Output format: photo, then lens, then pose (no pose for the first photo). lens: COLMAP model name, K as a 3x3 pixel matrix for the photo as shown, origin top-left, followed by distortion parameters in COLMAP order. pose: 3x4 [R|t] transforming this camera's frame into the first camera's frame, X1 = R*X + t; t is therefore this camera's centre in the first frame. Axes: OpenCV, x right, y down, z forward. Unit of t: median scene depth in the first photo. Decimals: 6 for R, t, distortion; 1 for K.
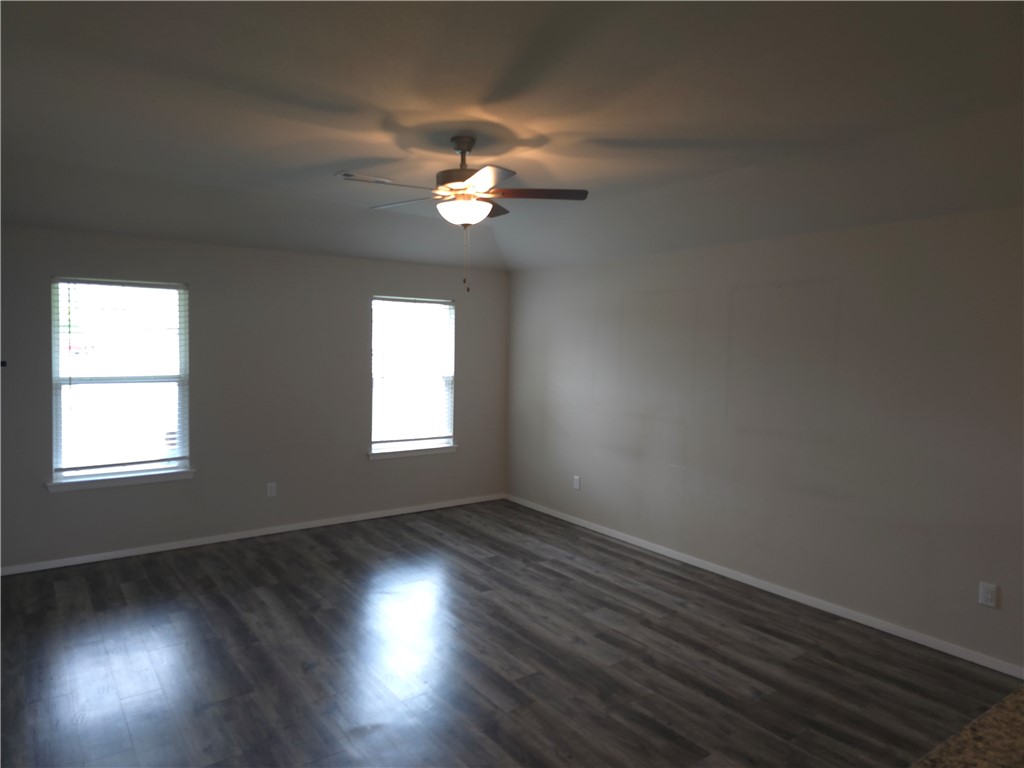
lens RADIAL K [[687.7, 0, 513.7], [0, 687.7, 377.7], [0, 0, 1]] dist [0.038384, -0.029541]
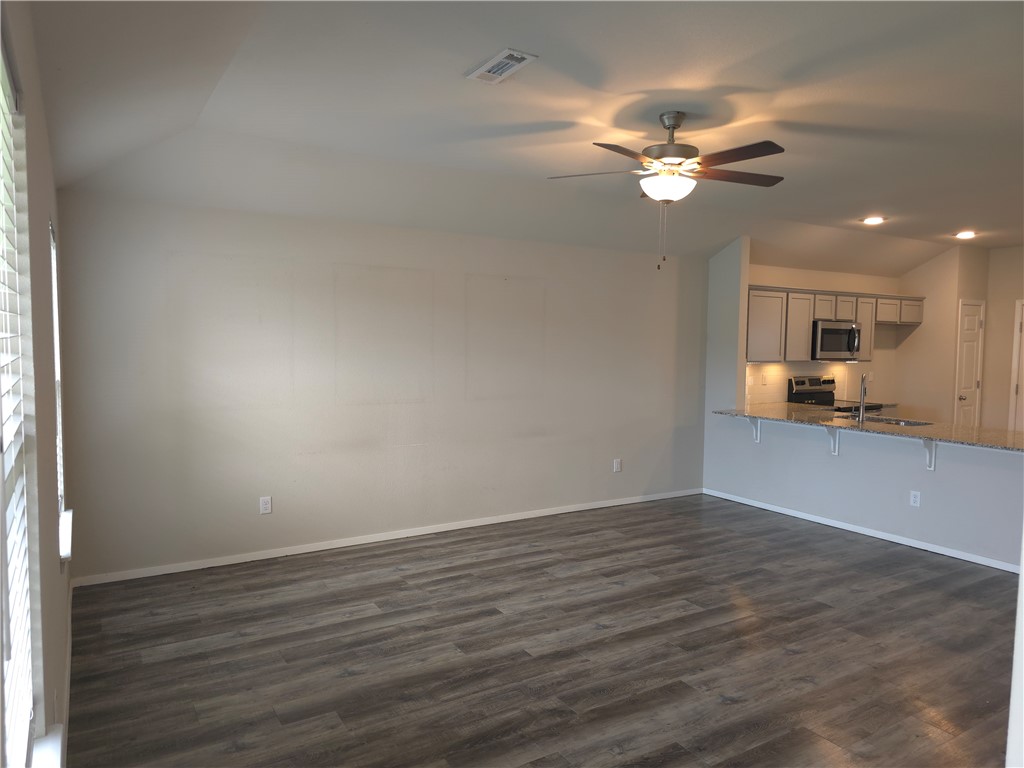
lens RADIAL K [[687.7, 0, 513.4], [0, 687.7, 393.1], [0, 0, 1]] dist [0.038384, -0.029541]
pose [[0.067342, -0.097072, 0.992997, -0.940289], [0.039488, 0.994735, 0.094564, -0.044516], [-0.996948, 0.032843, 0.070821, 0.992247]]
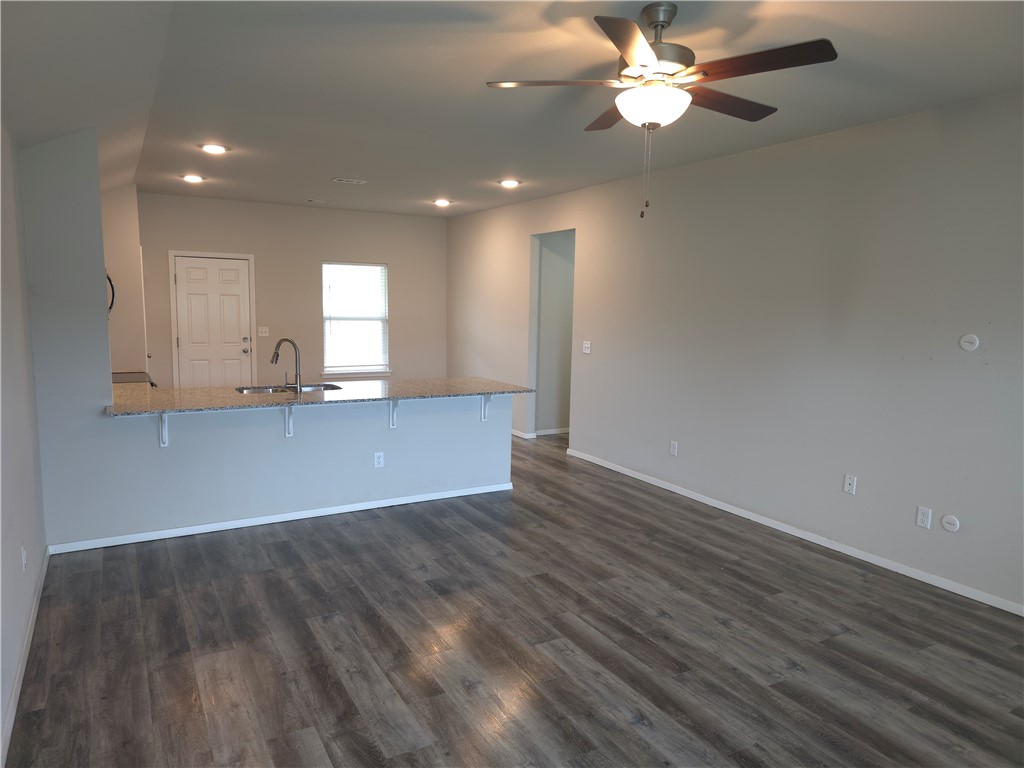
lens RADIAL K [[687.7, 0, 511.8], [0, 687.7, 377.4], [0, 0, 1]] dist [0.038384, -0.029541]
pose [[-0.992805, -0.047560, 0.109889, -0.016220], [-0.028788, 0.985622, 0.166493, -0.066334], [-0.116228, 0.162131, -0.979900, 1.532848]]
